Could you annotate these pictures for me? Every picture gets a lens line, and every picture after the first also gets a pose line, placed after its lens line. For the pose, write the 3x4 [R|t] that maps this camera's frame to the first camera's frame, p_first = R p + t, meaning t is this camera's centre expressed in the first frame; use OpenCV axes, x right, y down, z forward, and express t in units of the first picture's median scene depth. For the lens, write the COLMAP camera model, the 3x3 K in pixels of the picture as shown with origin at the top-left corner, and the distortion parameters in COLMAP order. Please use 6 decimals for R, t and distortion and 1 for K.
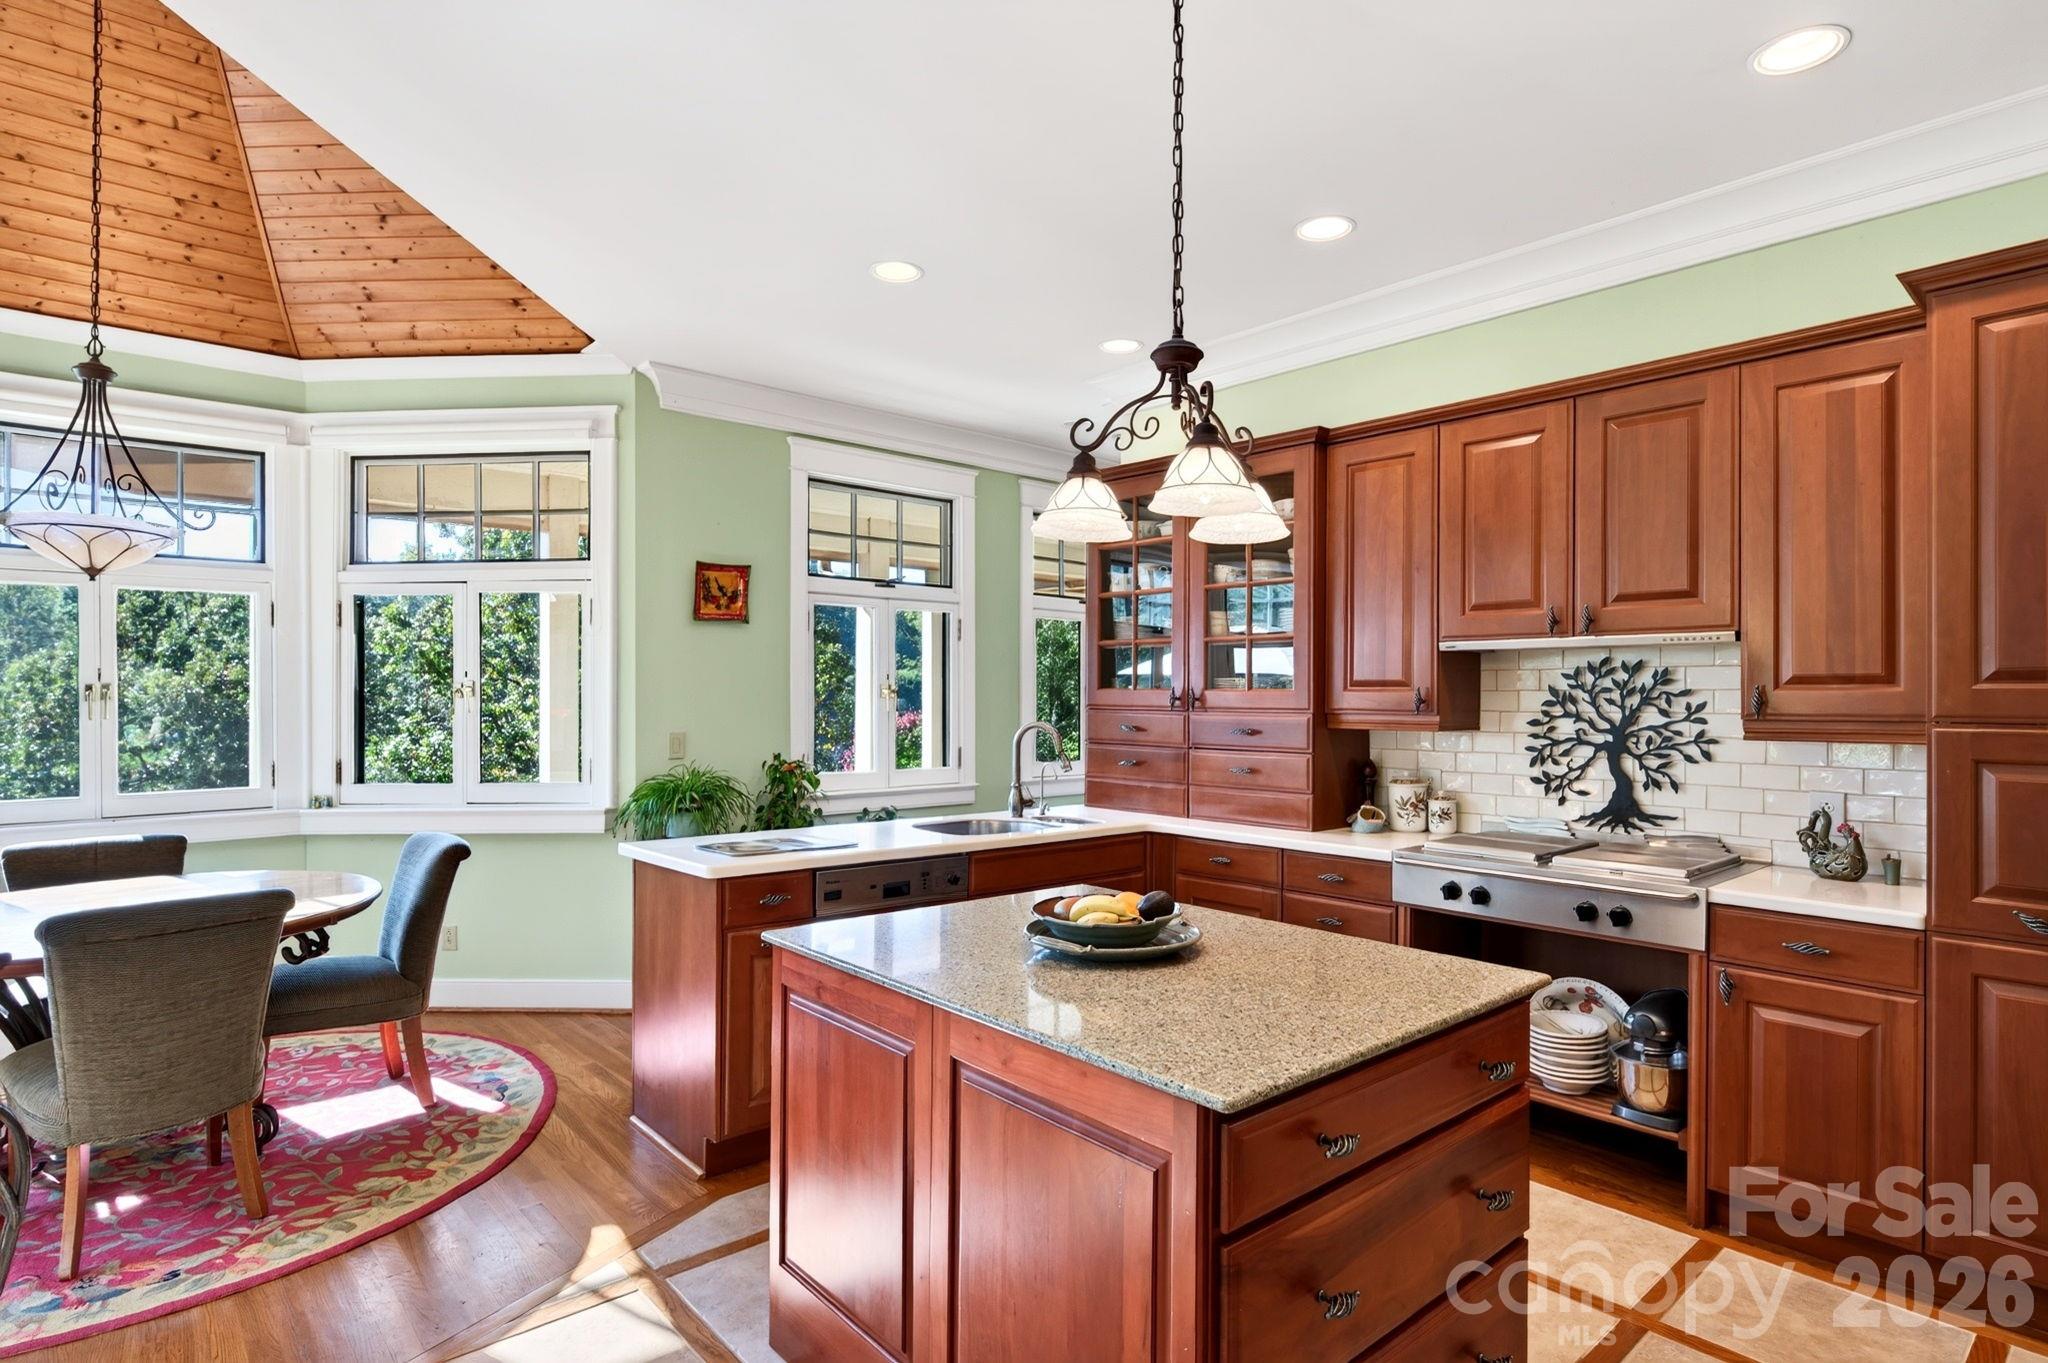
lens RADIAL K [[1056.2, 0, 1024.5], [0, 1056.2, 692.6], [0, 0, 1]] dist [-0.004328, -0.000233]
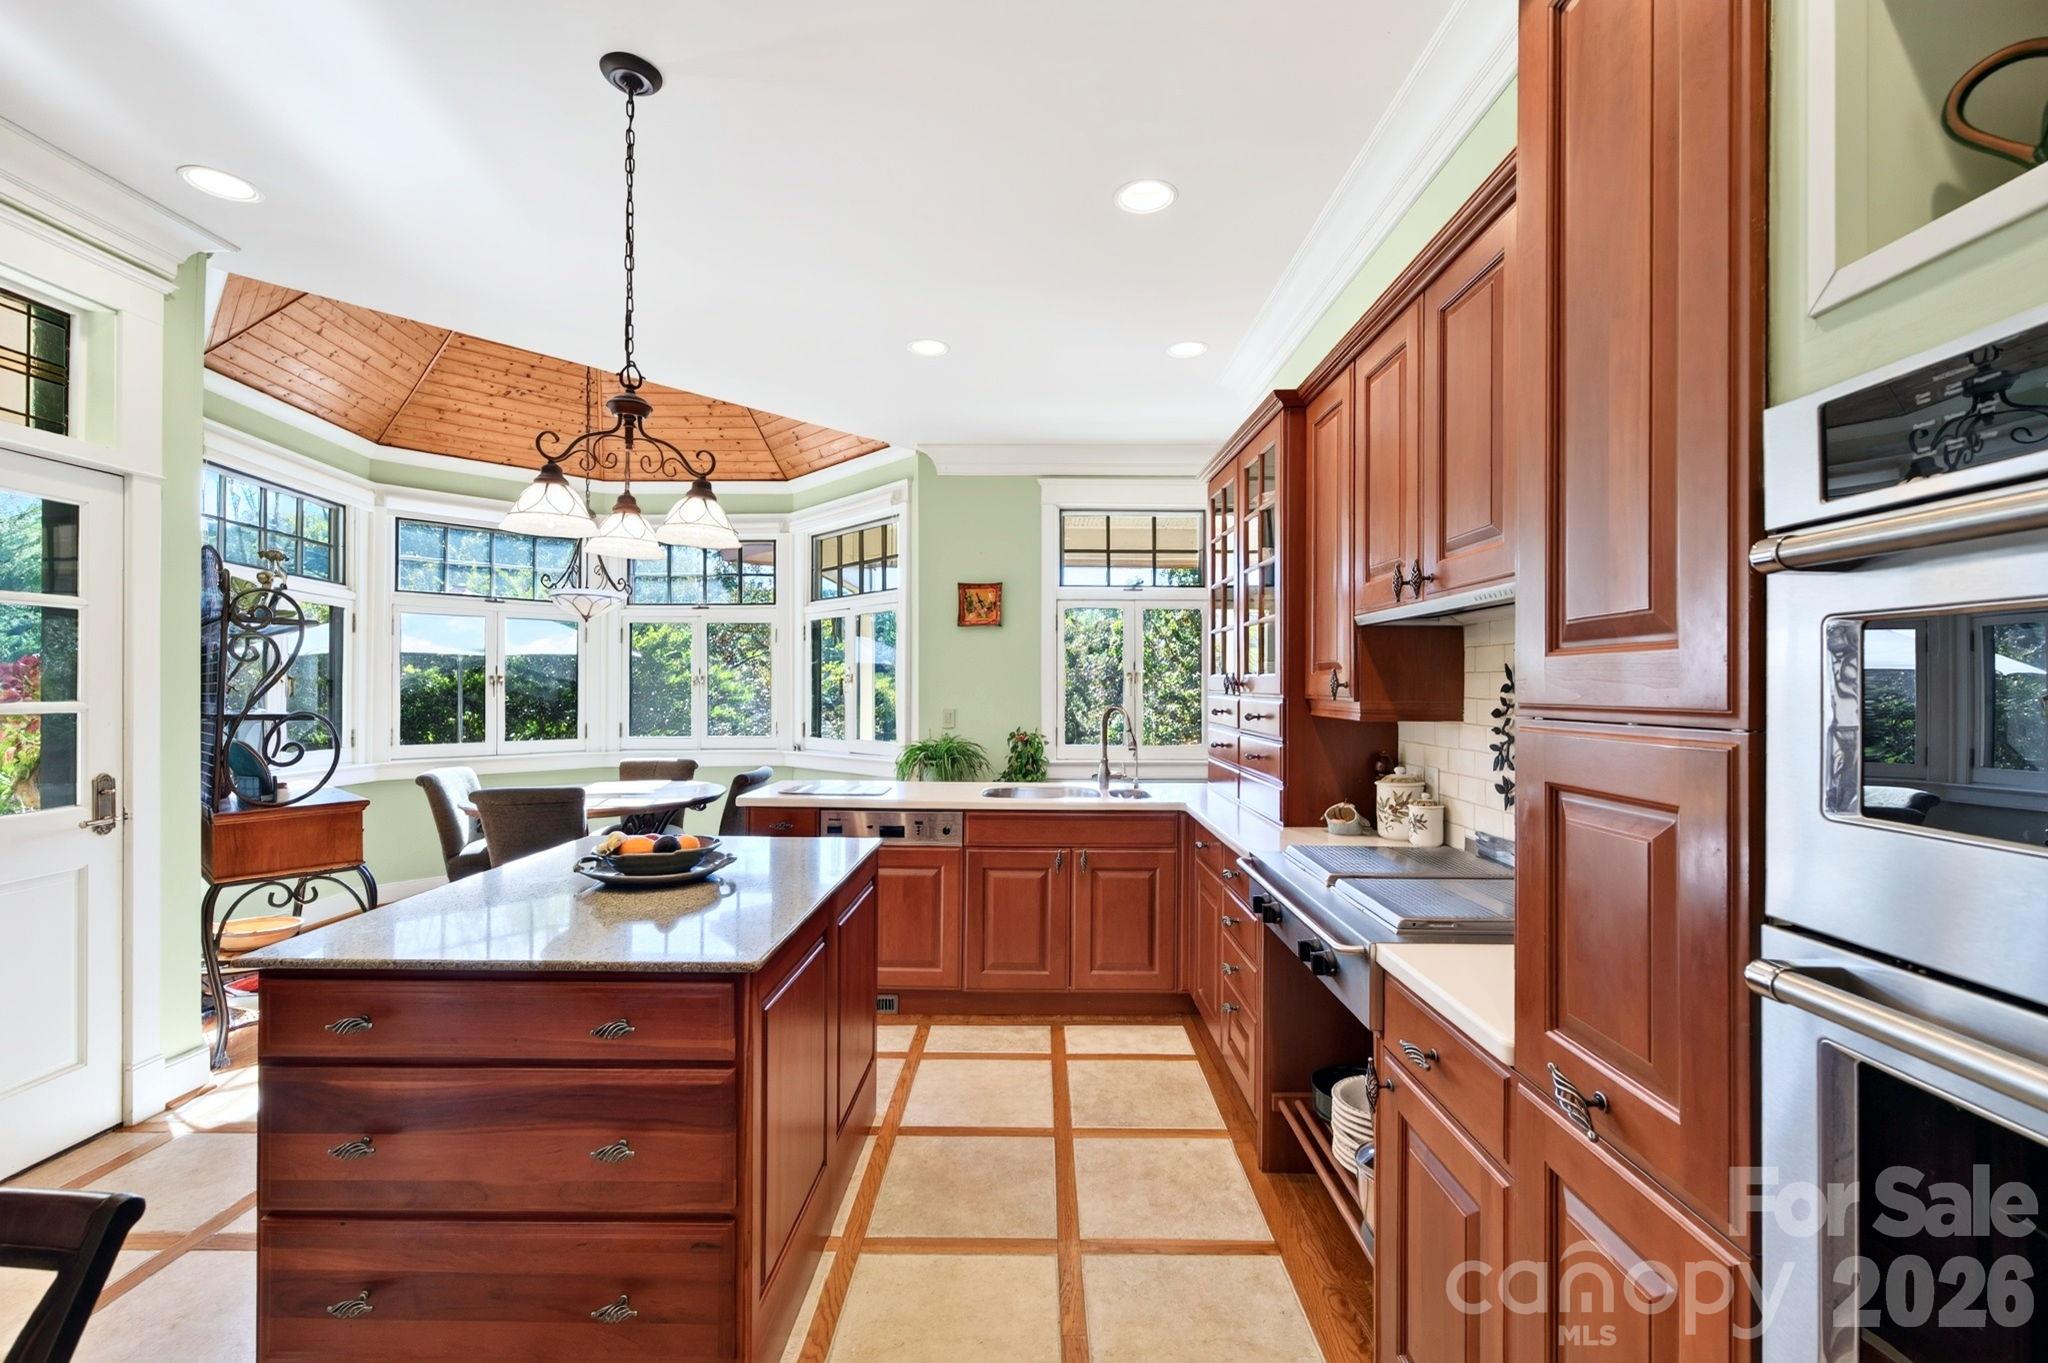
lens RADIAL K [[869.0, 0, 1022.1], [0, 869.0, 678.7], [0, 0, 1]] dist [-0.000522, -0.000001]
pose [[0.740446, -0.005241, -0.672096, 0.514083], [0.002282, 0.999983, -0.005283, 0.004566], [0.672112, 0.002378, 0.740445, 0.234112]]
